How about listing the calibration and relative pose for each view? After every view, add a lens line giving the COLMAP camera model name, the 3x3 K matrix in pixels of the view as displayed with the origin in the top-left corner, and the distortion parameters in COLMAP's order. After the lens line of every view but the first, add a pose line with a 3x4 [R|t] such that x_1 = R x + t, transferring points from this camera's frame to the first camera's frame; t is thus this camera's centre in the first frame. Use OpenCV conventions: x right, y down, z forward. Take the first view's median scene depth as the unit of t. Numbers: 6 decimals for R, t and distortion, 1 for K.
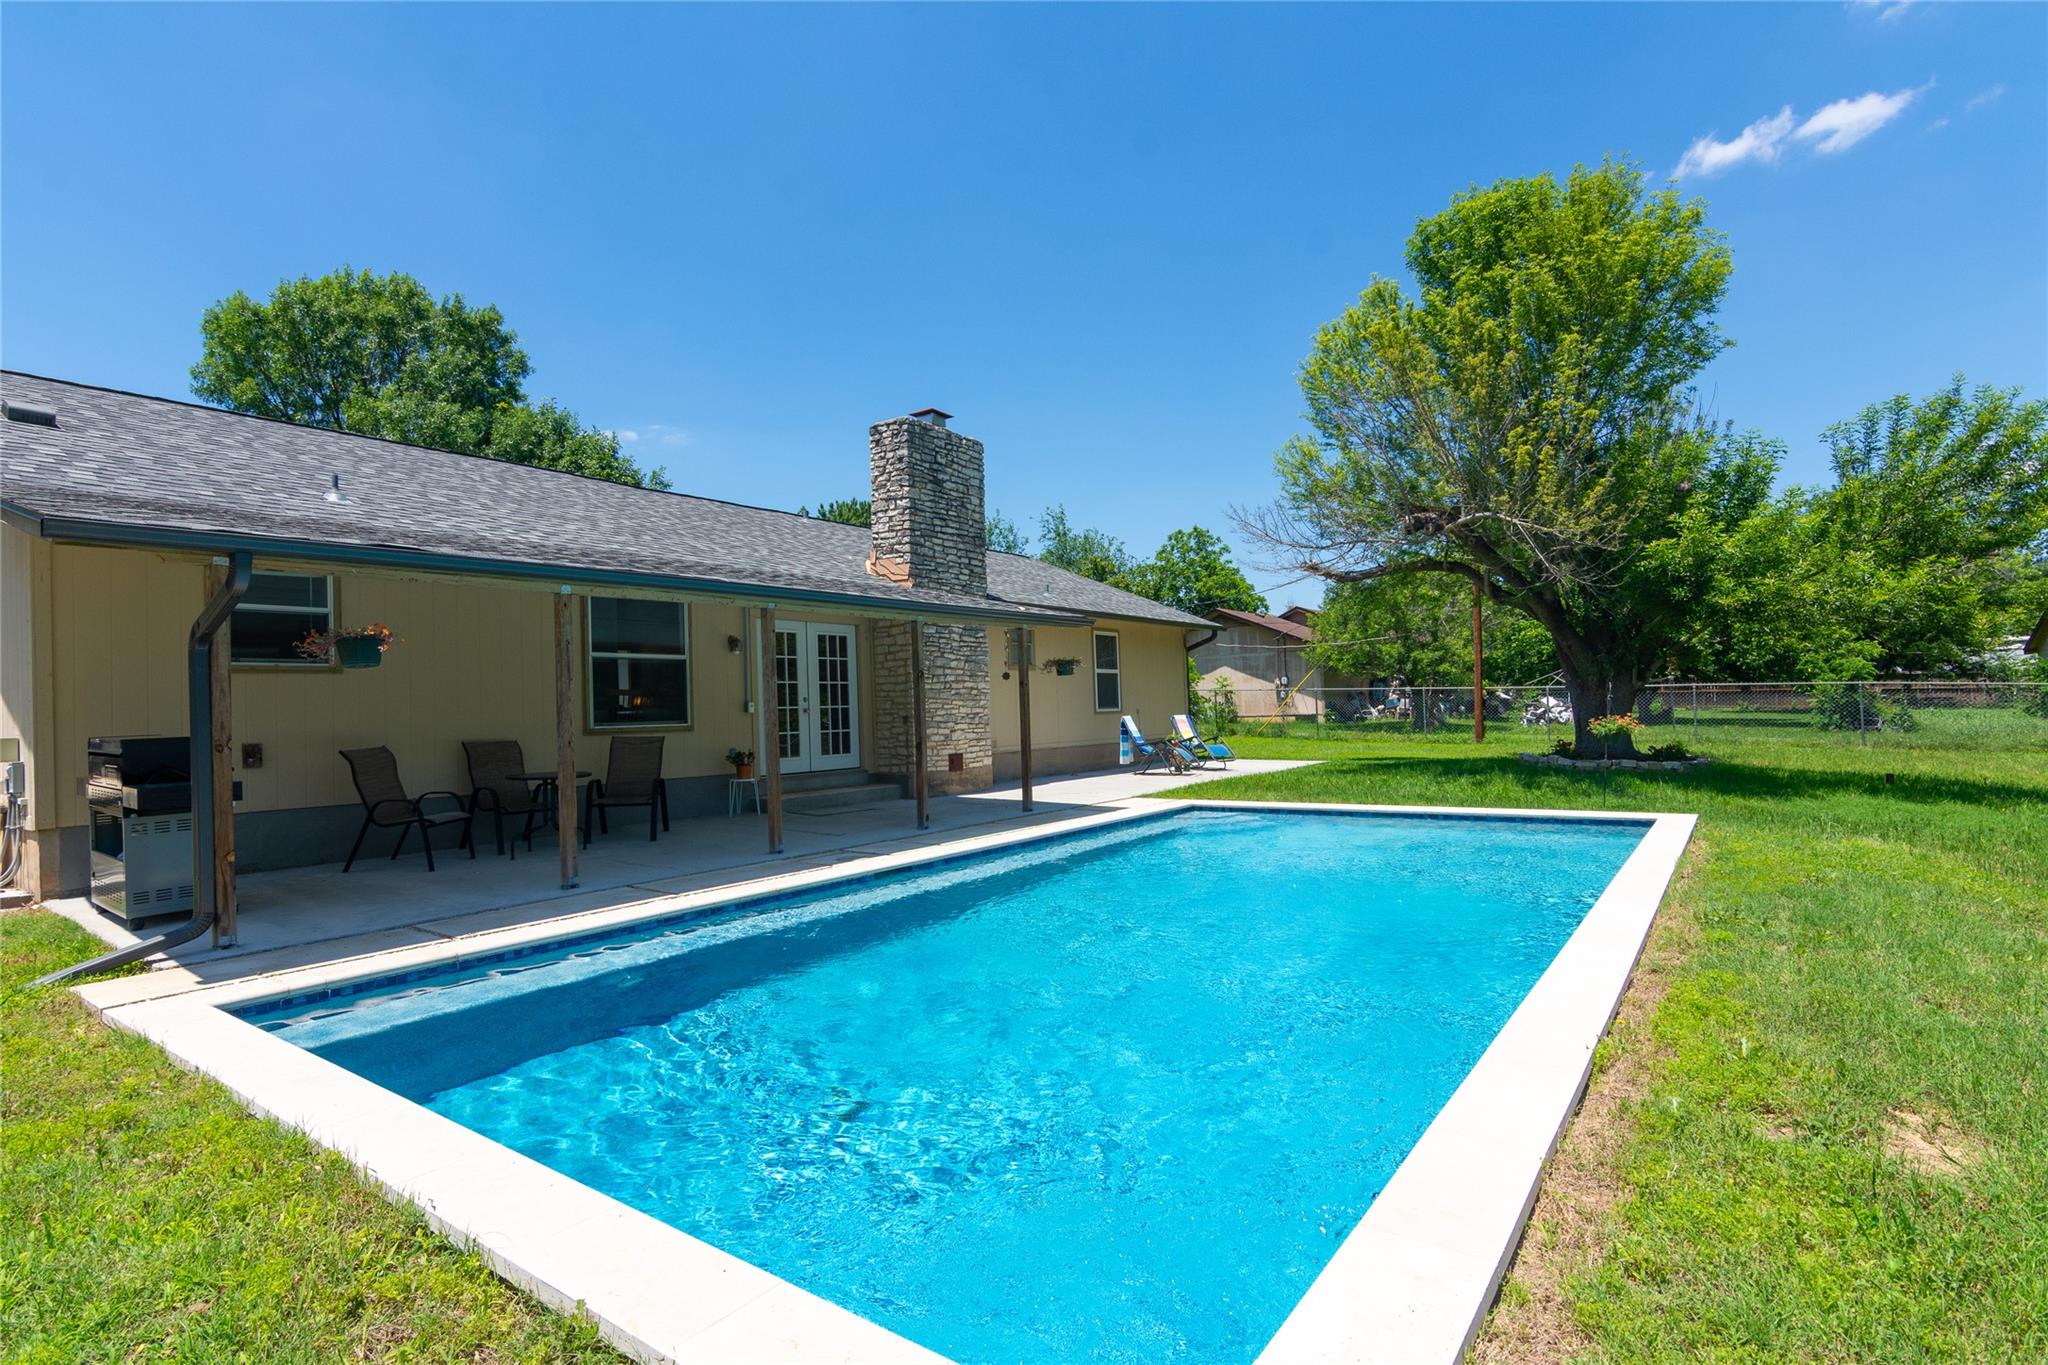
lens RADIAL K [[989.8, 0, 1018.4], [0, 989.8, 690.4], [0, 0, 1]] dist [-0.000619, 0.000806]
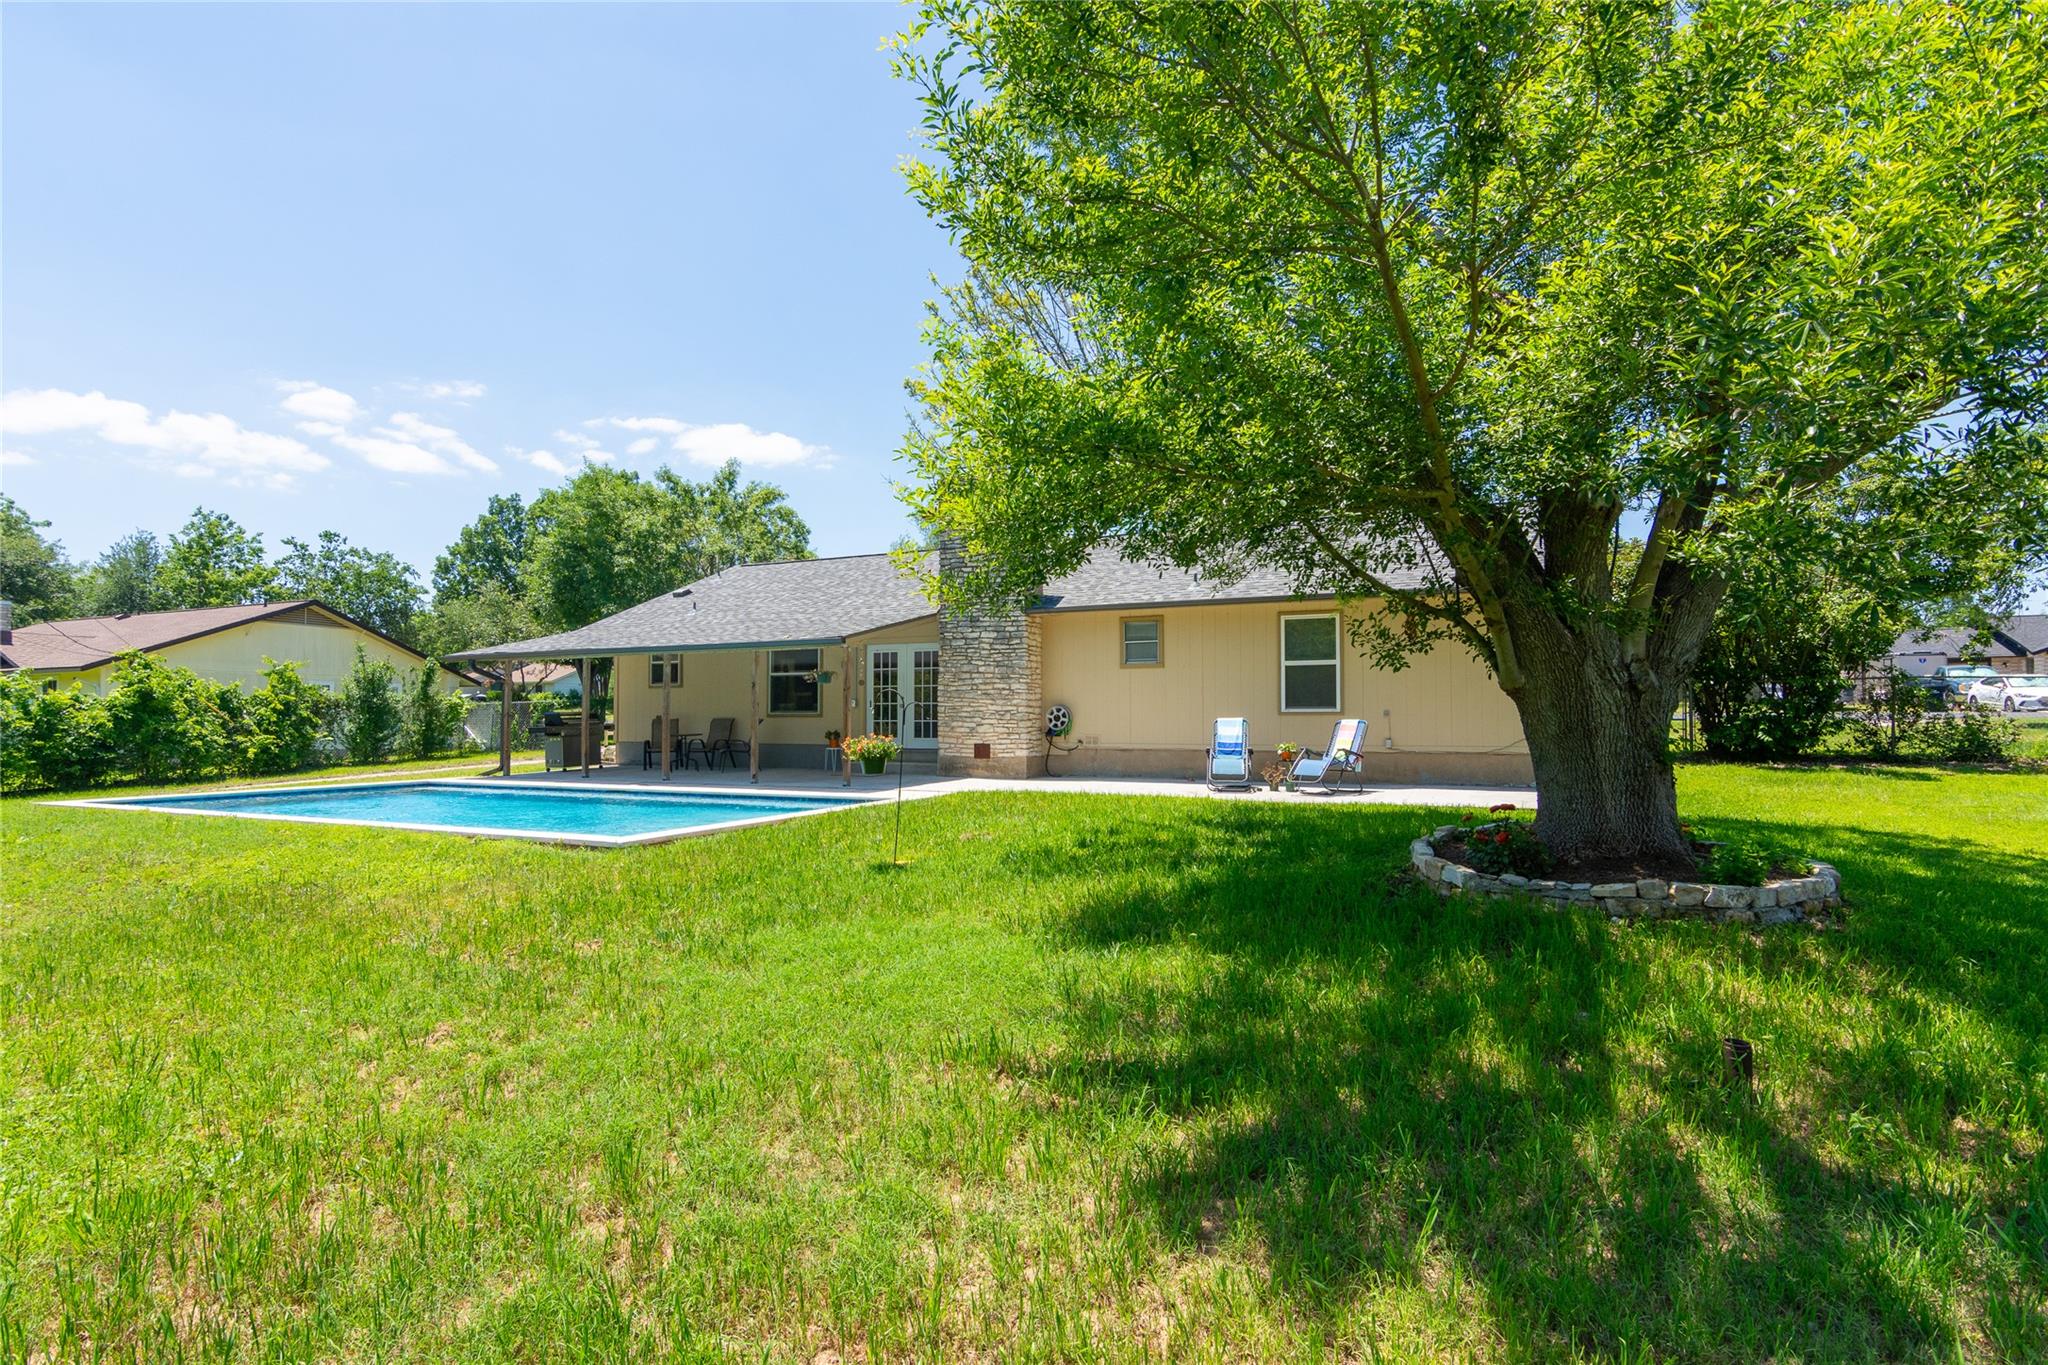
lens RADIAL K [[979.0, 0, 1019.2], [0, 979.0, 700.6], [0, 0, 1]] dist [0.001080, 0.002602]
pose [[0.217676, 0.014108, -0.975919, 1.148685], [0.016691, 0.999696, 0.018174, -0.009610], [0.975878, -0.020245, 0.217374, 0.820339]]
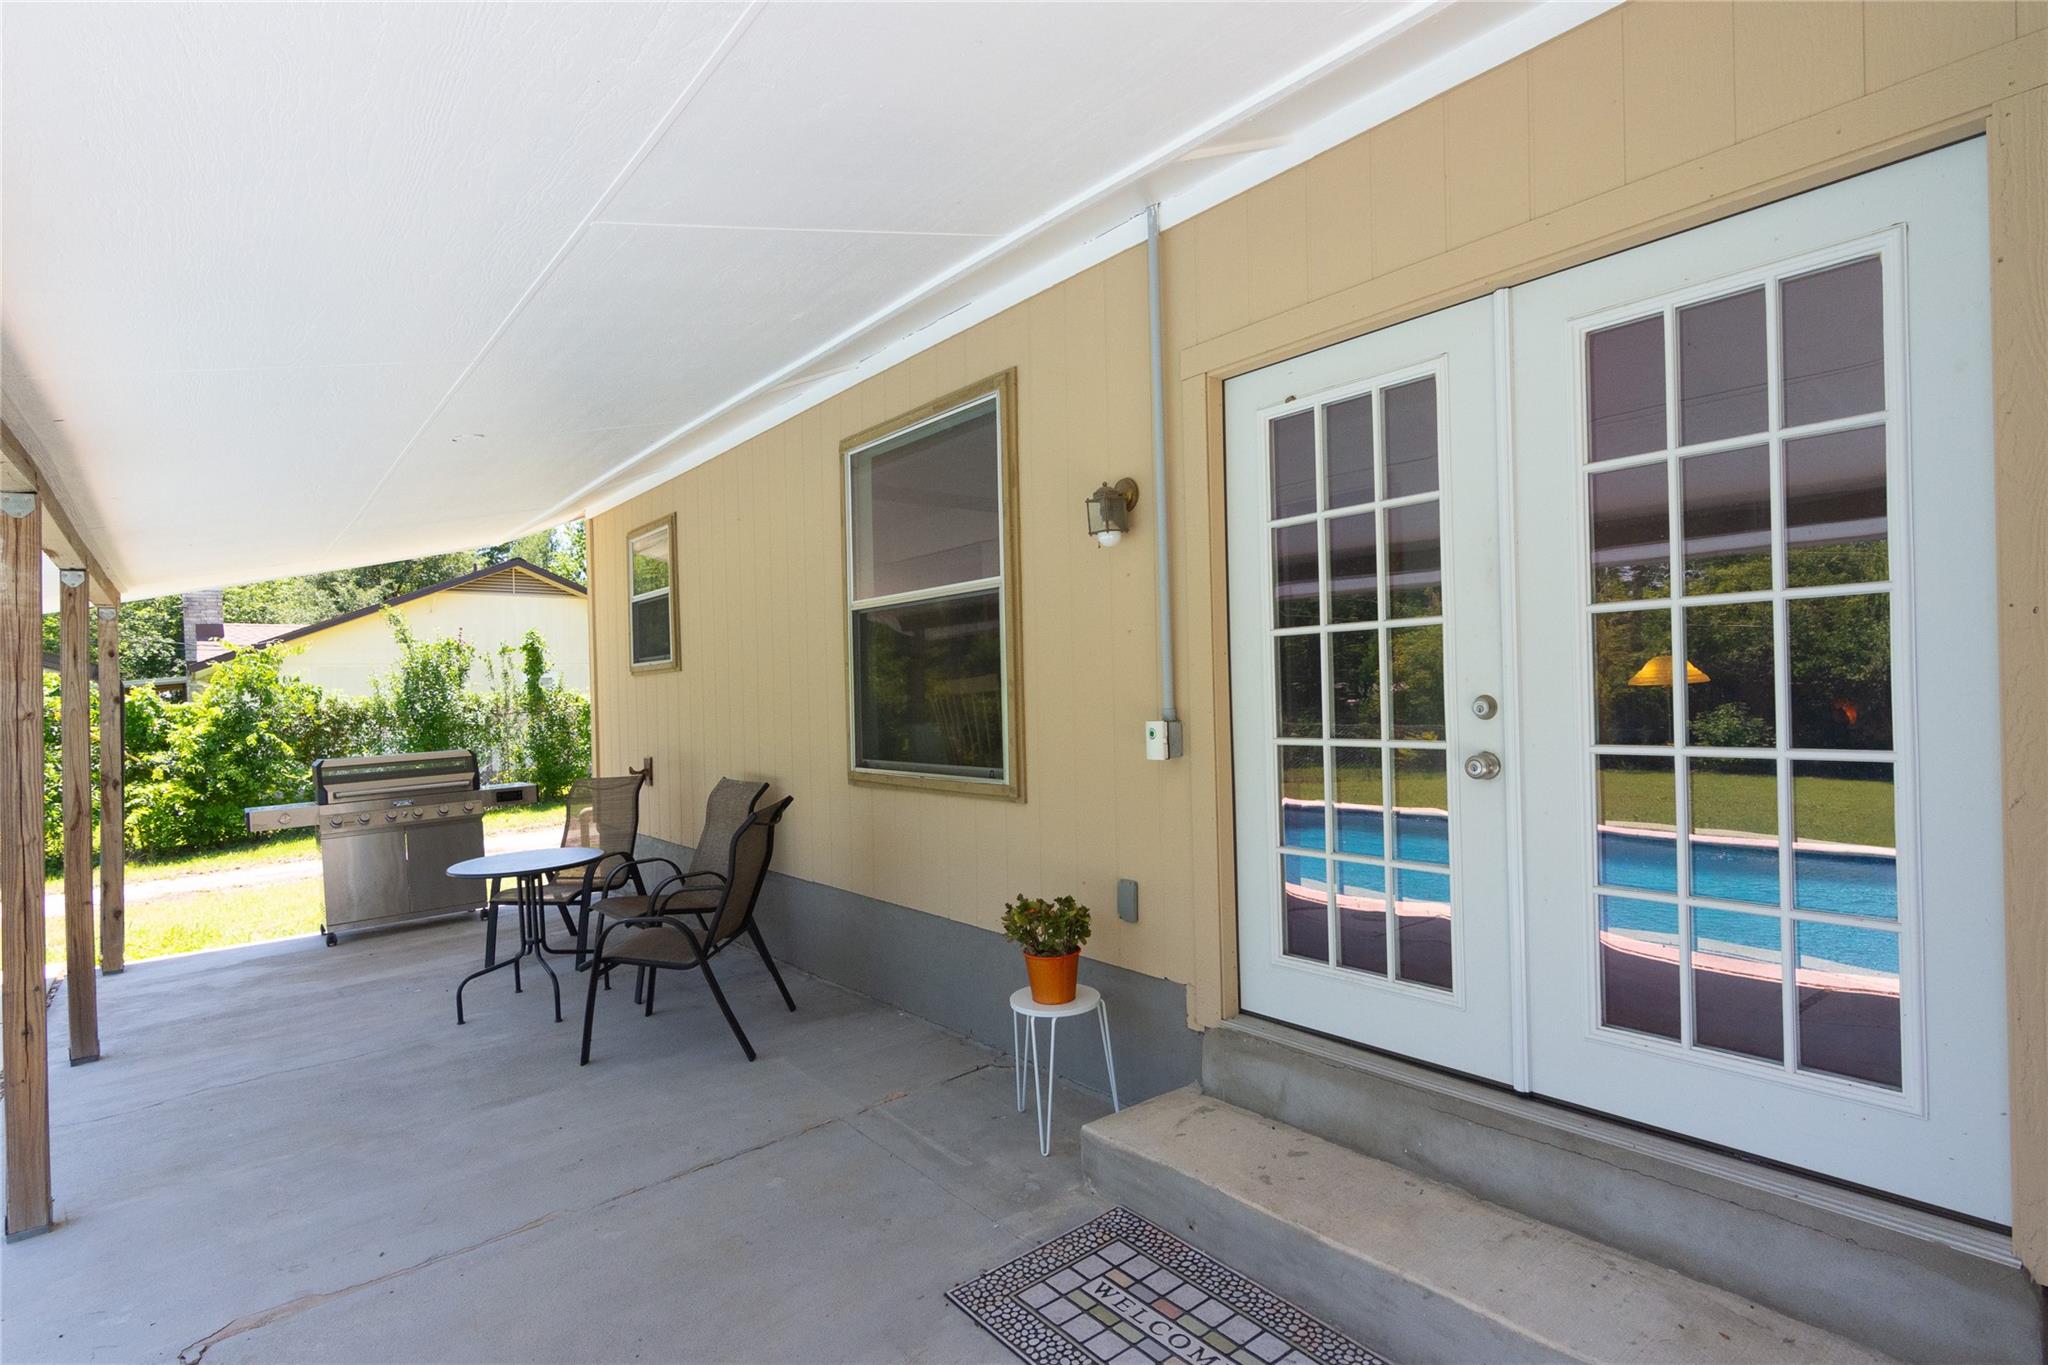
lens RADIAL K [[996.8, 0, 1024.7], [0, 996.8, 689.5], [0, 0, 1]] dist [-0.000727, -0.000614]
pose [[-0.233225, 0.039587, -0.971617, -0.006260], [0.061309, 0.997782, 0.025936, -0.004411], [0.970488, -0.053520, -0.235135, 0.917261]]
